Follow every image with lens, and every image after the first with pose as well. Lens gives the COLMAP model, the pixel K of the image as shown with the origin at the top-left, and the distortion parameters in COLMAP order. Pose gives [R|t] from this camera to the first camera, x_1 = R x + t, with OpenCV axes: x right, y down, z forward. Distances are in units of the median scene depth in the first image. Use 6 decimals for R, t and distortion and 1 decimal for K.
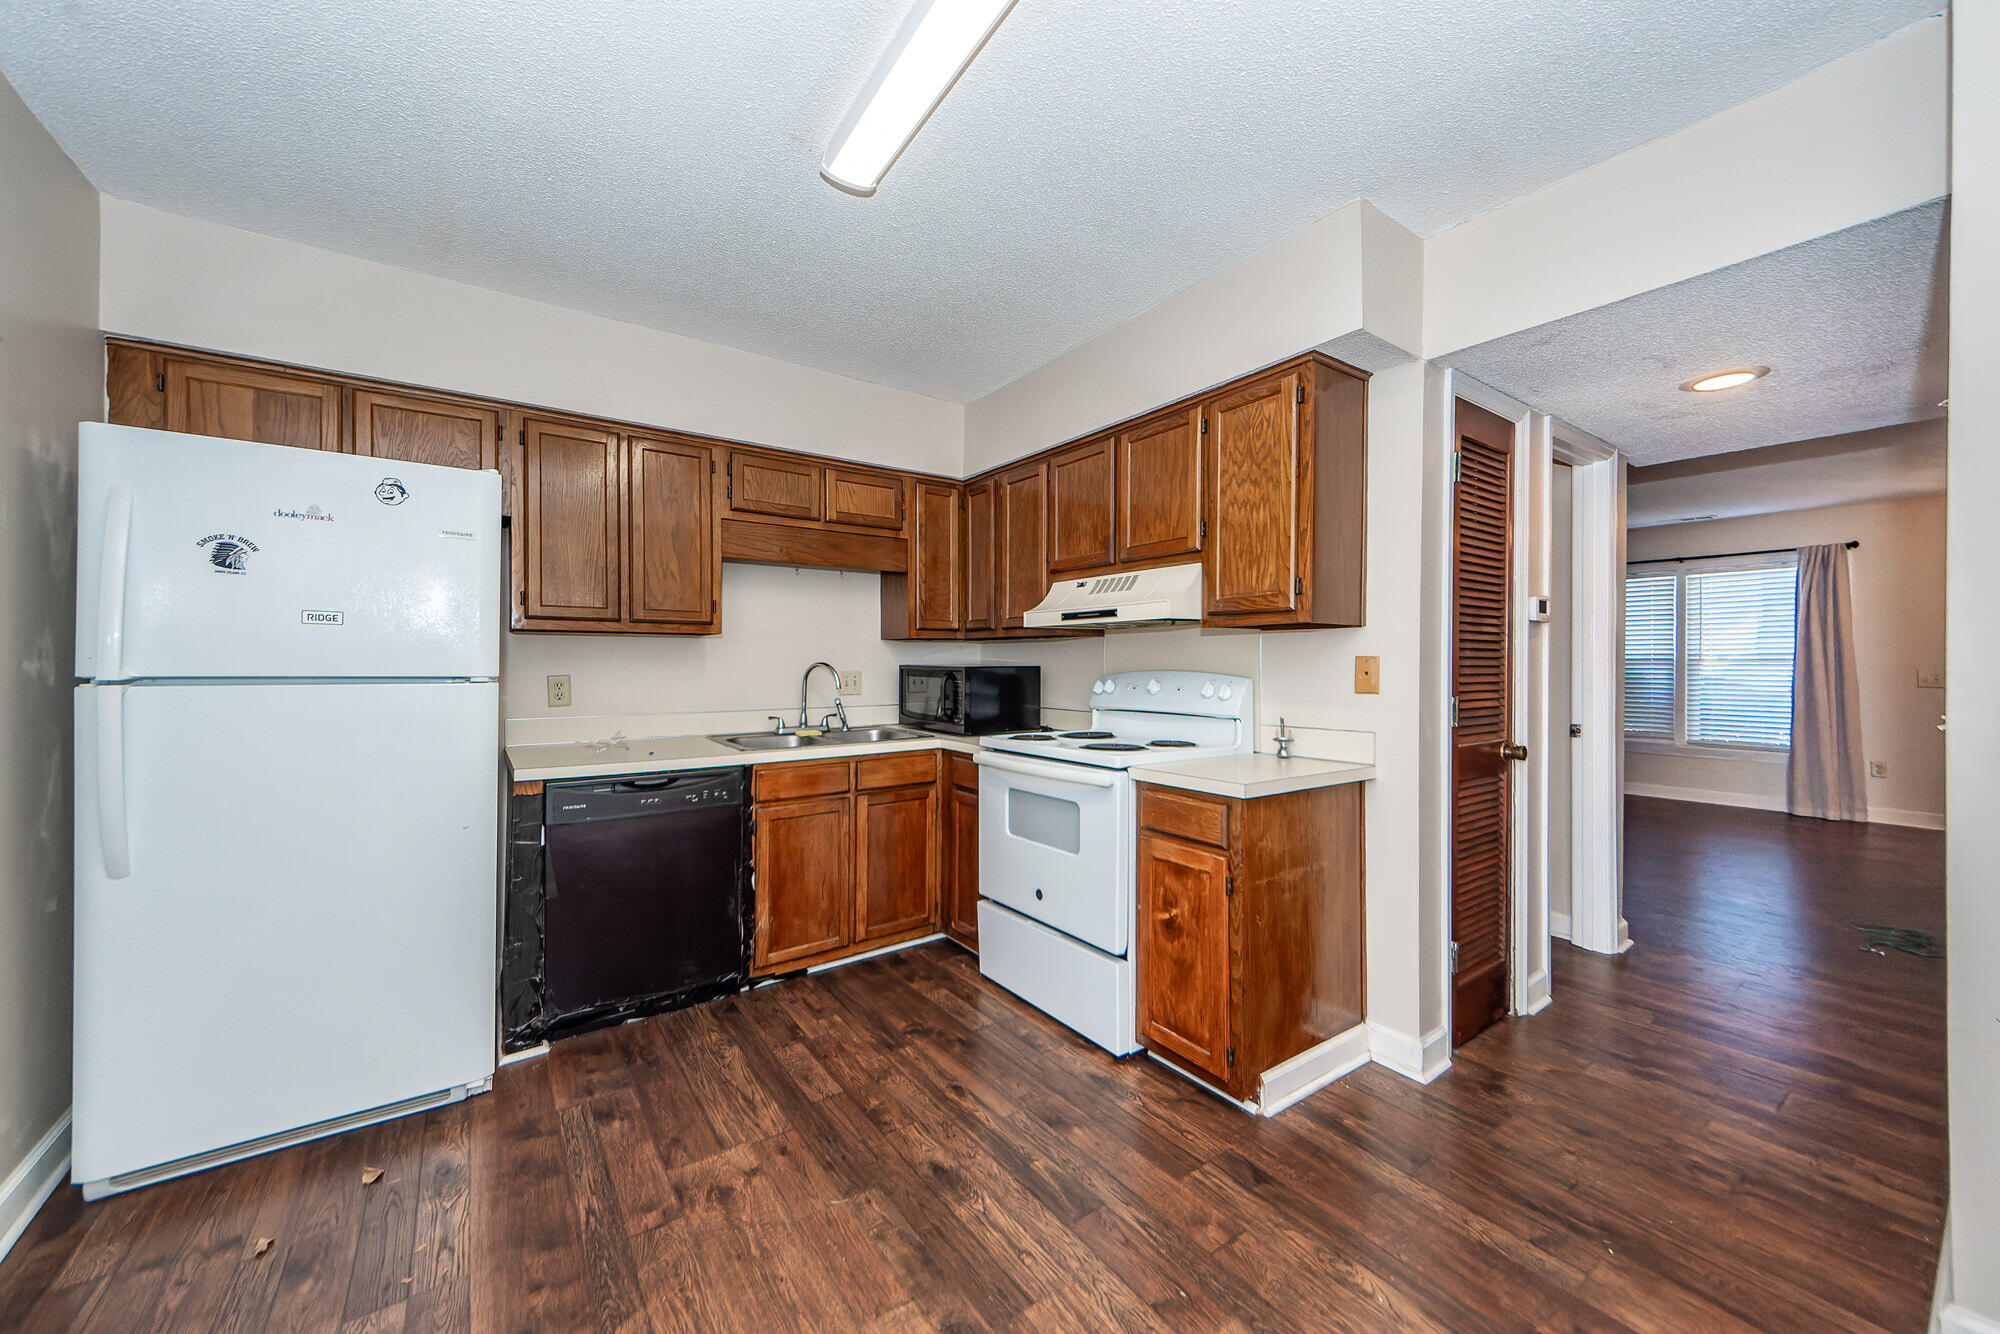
lens RADIAL K [[743.8, 0, 1005.6], [0, 743.8, 664.8], [0, 0, 1]] dist [0.026958, -0.006039]
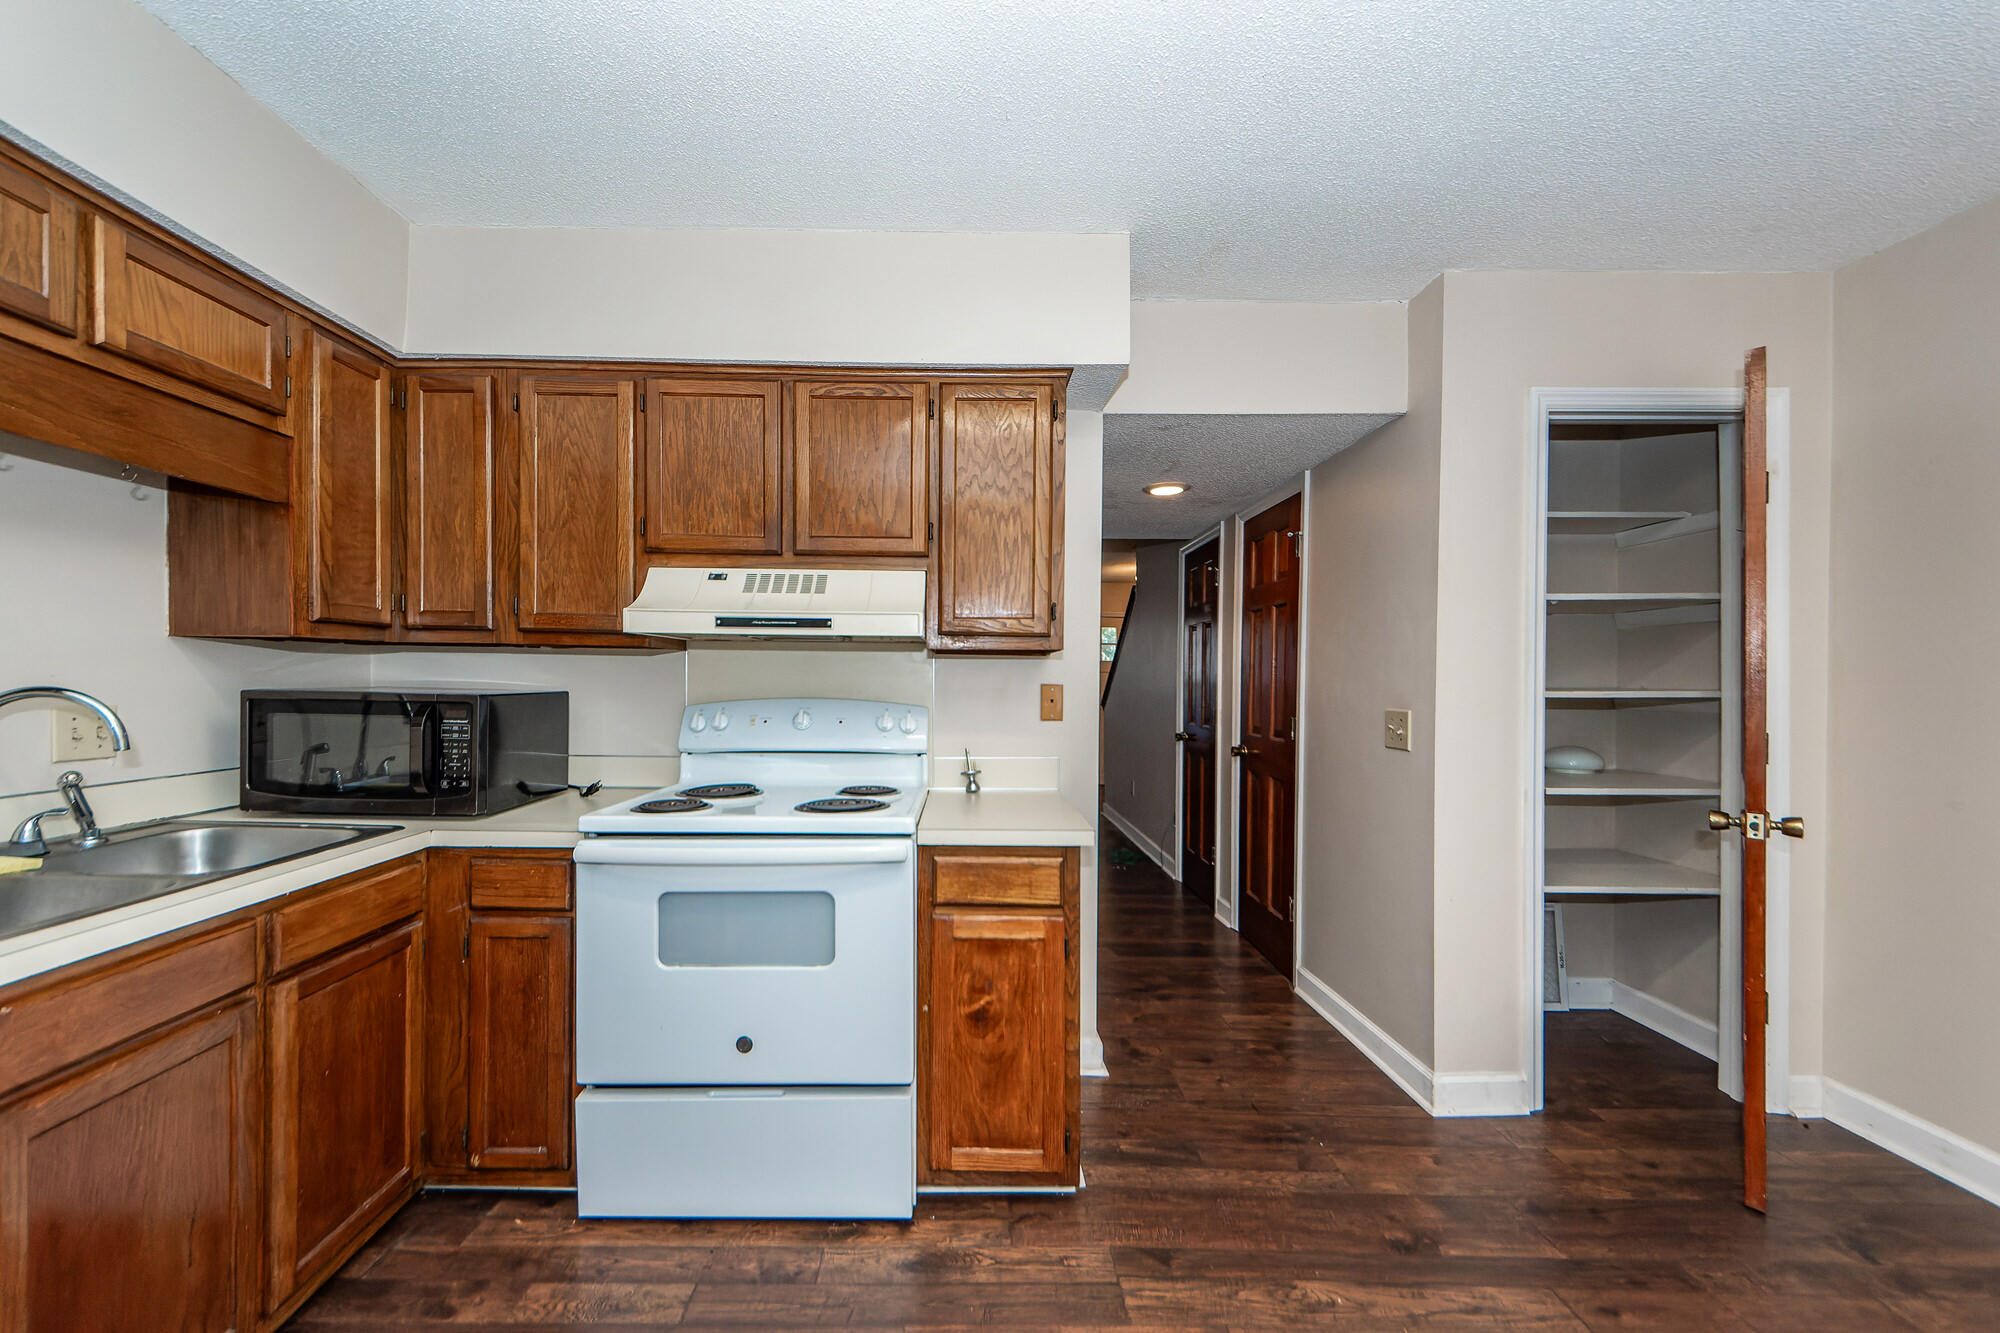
lens RADIAL K [[743.8, 0, 972.7], [0, 743.8, 683.4], [0, 0, 1]] dist [0.026958, -0.006039]
pose [[0.586719, -0.001456, 0.809789, -0.343803], [-0.008654, 0.999930, 0.008068, -0.016194], [-0.809744, -0.011741, 0.586666, 0.416129]]
